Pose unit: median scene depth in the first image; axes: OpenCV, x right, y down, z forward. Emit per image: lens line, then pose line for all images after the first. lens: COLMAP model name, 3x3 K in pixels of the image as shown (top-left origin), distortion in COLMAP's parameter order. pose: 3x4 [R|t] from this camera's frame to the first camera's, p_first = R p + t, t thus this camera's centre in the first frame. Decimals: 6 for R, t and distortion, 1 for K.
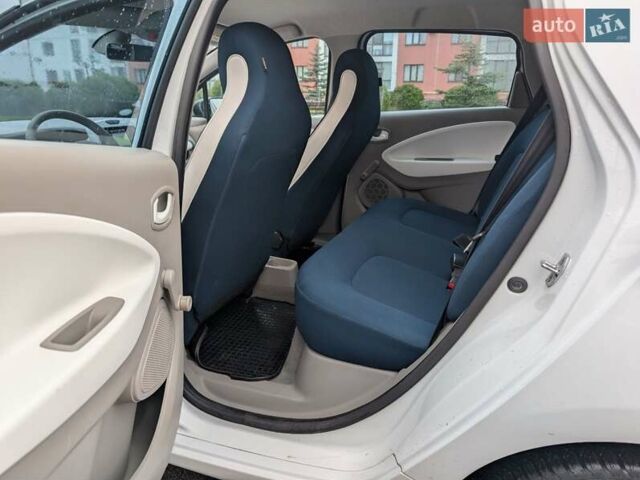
lens RADIAL K [[461.9, 0, 326.2], [0, 461.9, 245.0], [0, 0, 1]] dist [0.009029, -0.003239]
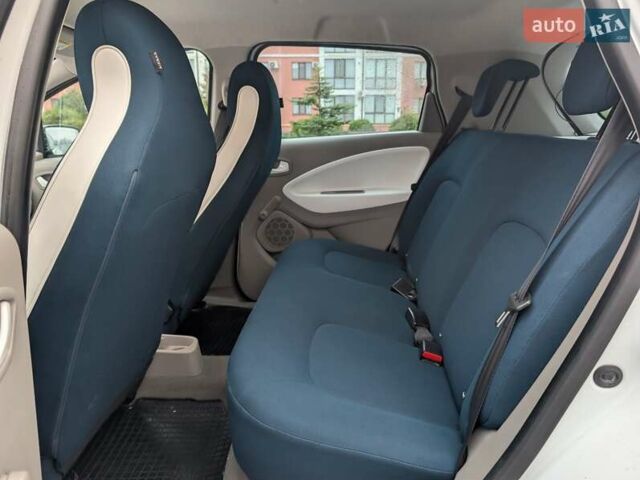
lens RADIAL K [[460.9, 0, 317.3], [0, 460.9, 240.2], [0, 0, 1]] dist [0.013026, -0.006186]
pose [[0.953629, -0.080066, 0.290140, -0.074593], [0.101738, 0.992978, -0.060373, -0.049745], [-0.283269, 0.087092, 0.955078, 0.203357]]
